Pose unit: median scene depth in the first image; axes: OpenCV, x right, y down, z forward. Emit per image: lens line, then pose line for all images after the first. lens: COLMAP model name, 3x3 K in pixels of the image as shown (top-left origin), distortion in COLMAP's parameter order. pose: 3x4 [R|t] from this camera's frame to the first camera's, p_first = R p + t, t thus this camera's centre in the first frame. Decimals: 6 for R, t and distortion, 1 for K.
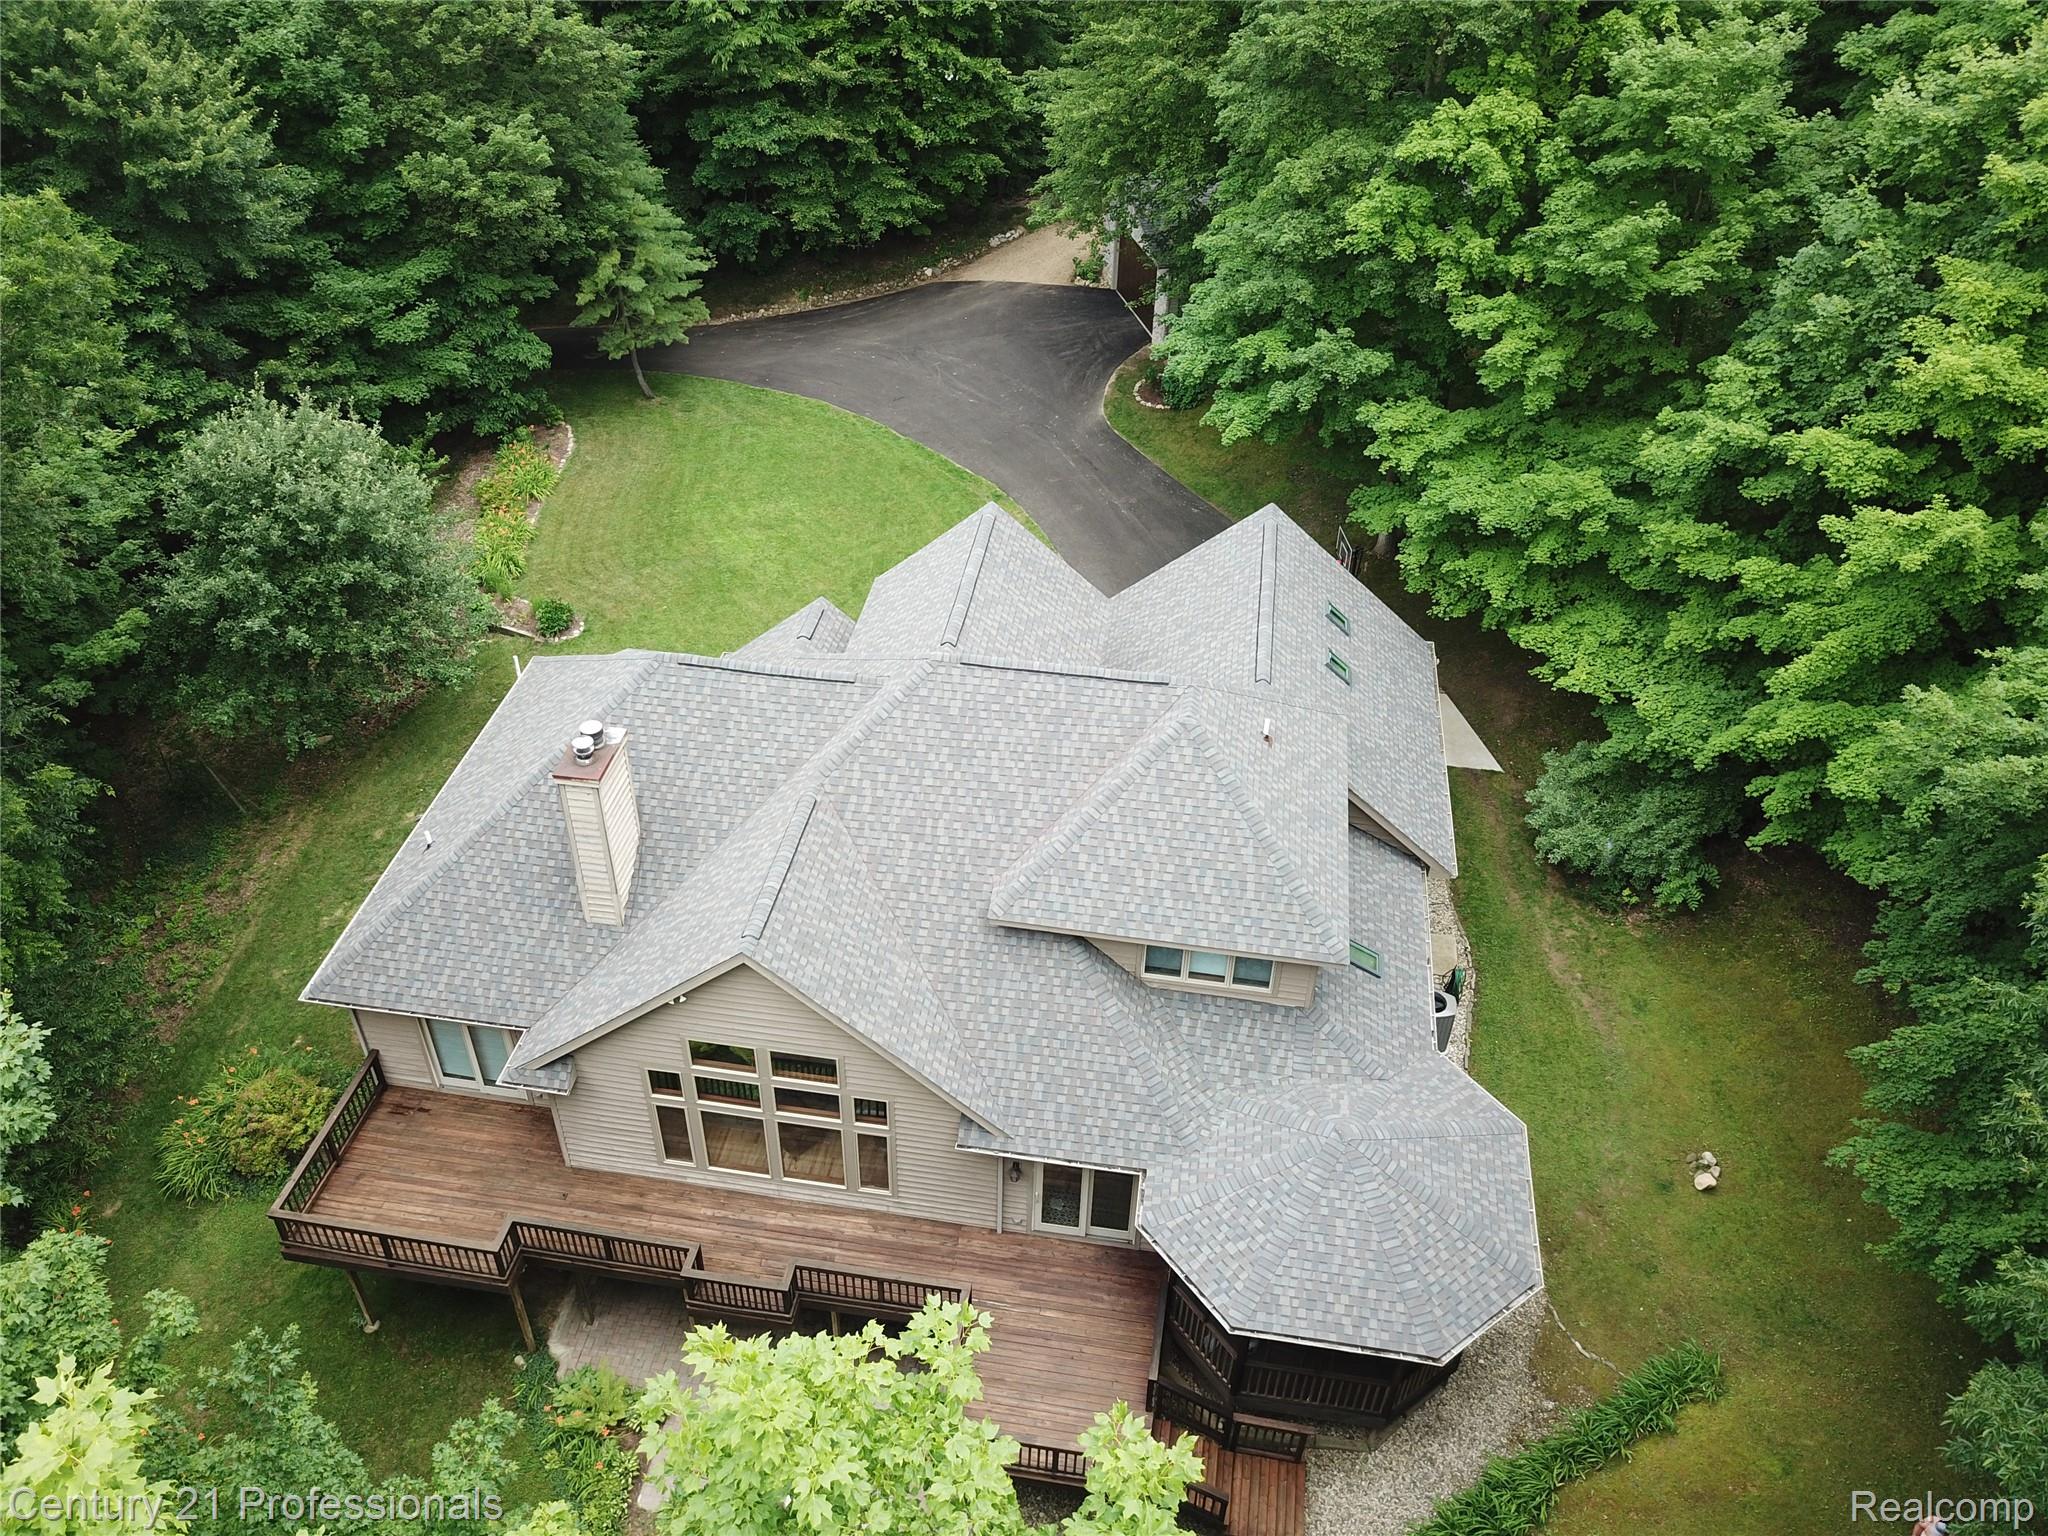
lens RADIAL K [[1571.5, 0, 1004.0], [0, 1571.5, 772.4], [0, 0, 1]] dist [0.010134, -0.004847]
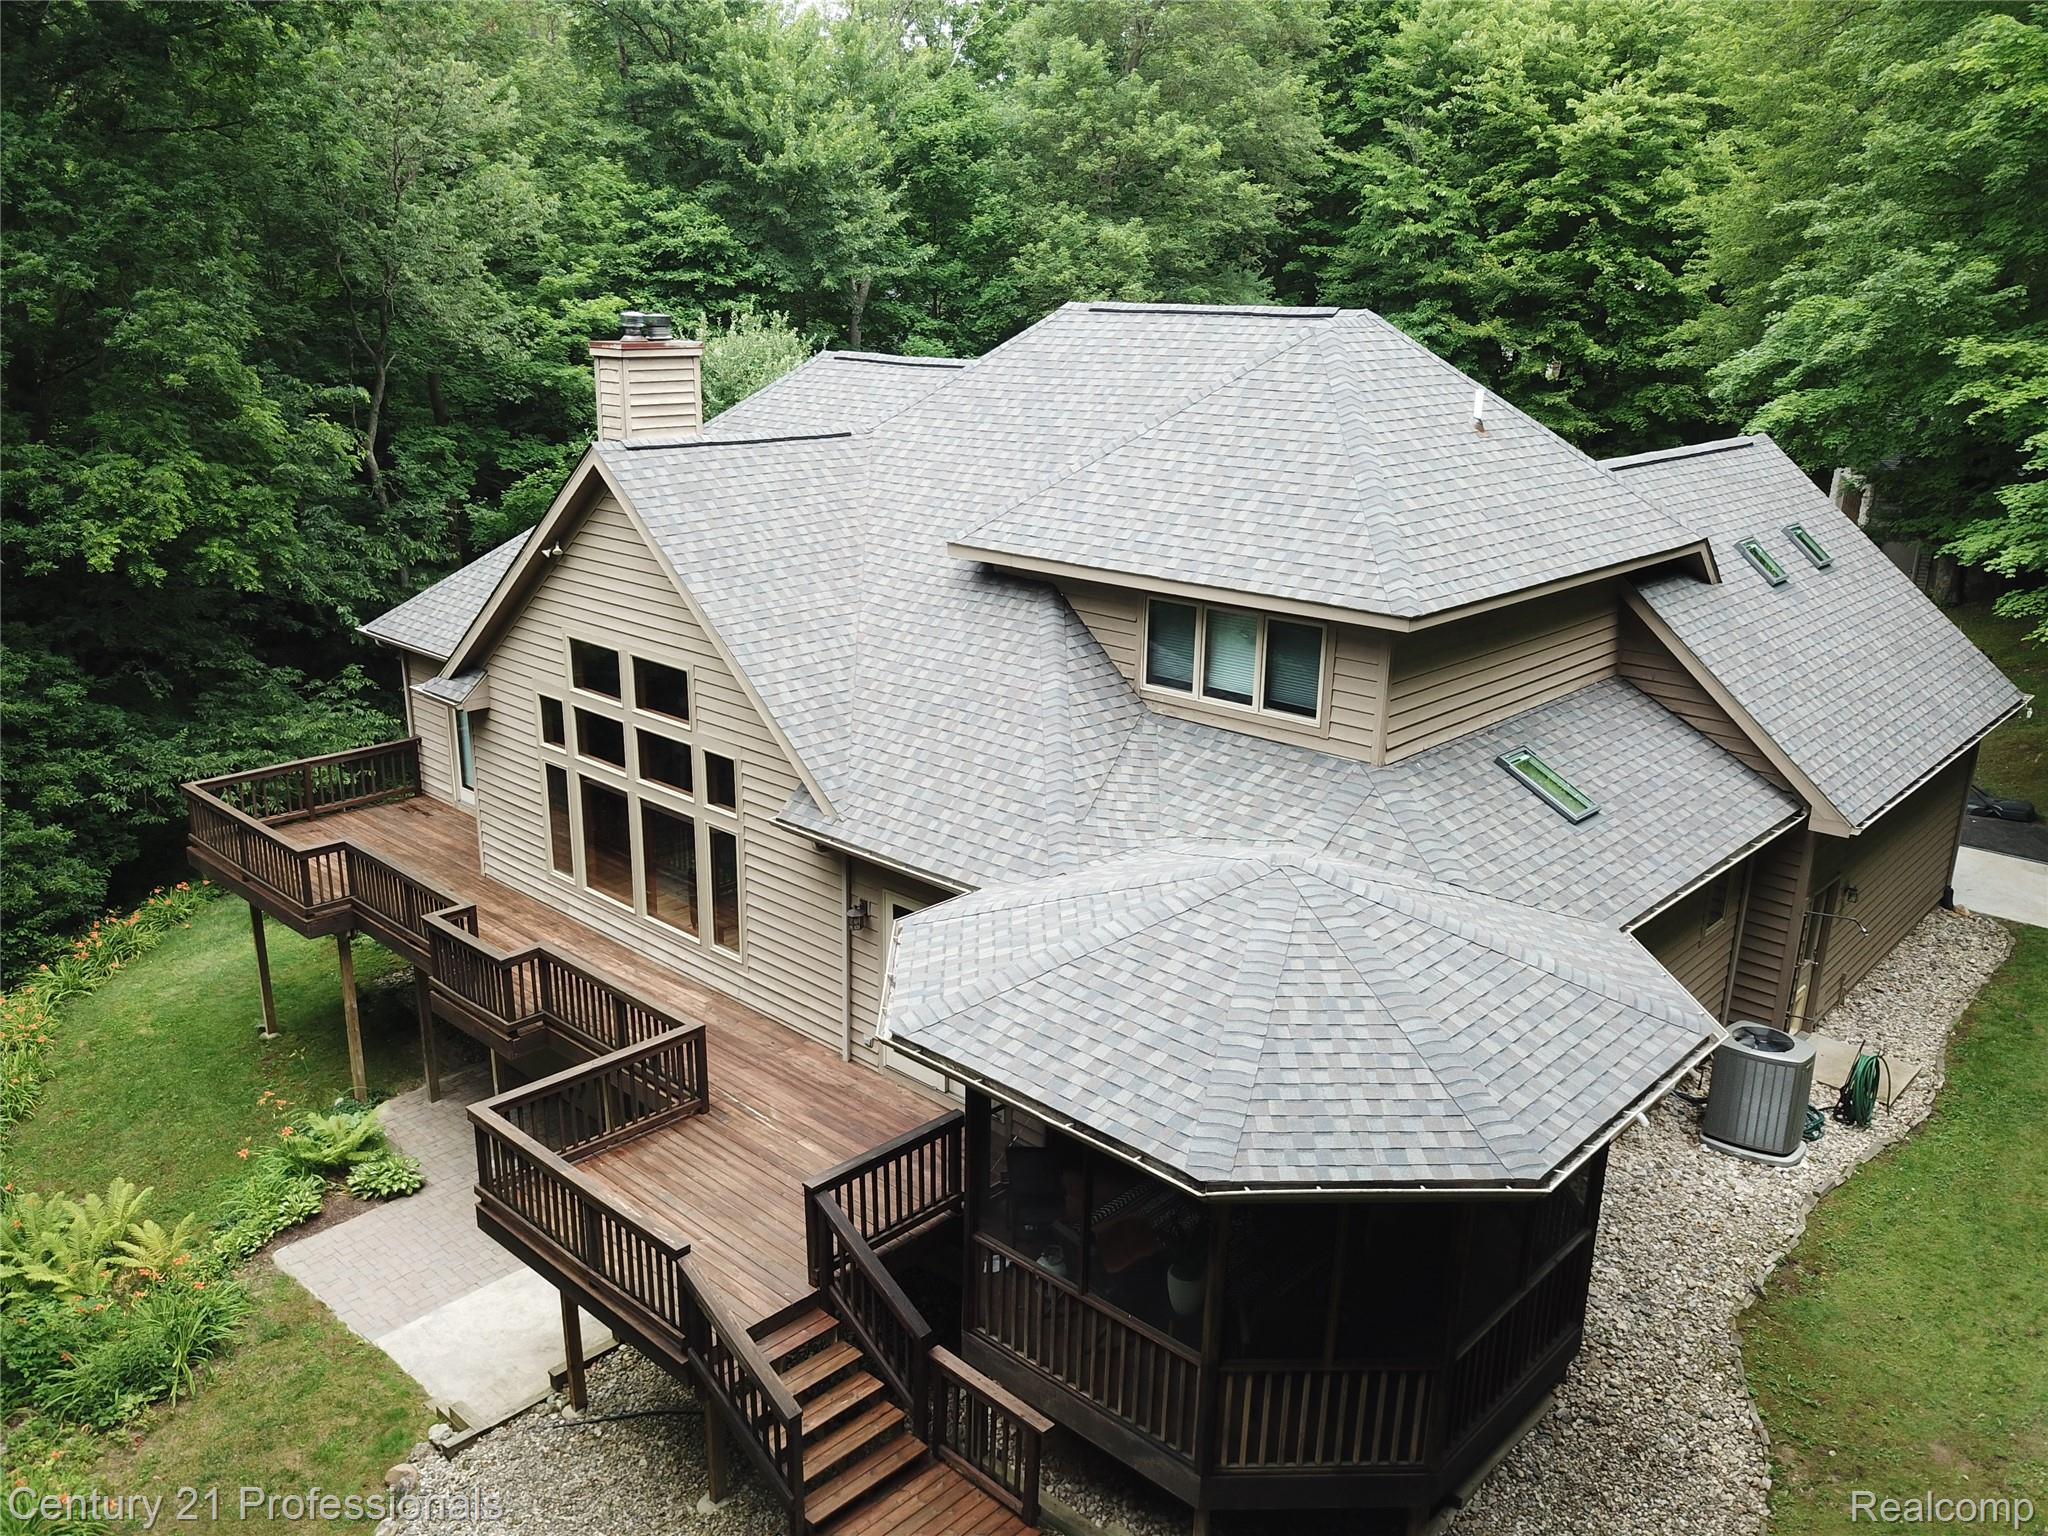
lens RADIAL K [[1571.5, 0, 1004.0], [0, 1571.5, 772.4], [0, 0, 1]] dist [0.010134, -0.004847]
pose [[0.829427, 0.167772, -0.532826, 0.384804], [-0.354394, 0.895343, -0.269750, 0.352742], [0.431805, 0.412568, 0.802079, 0.495715]]
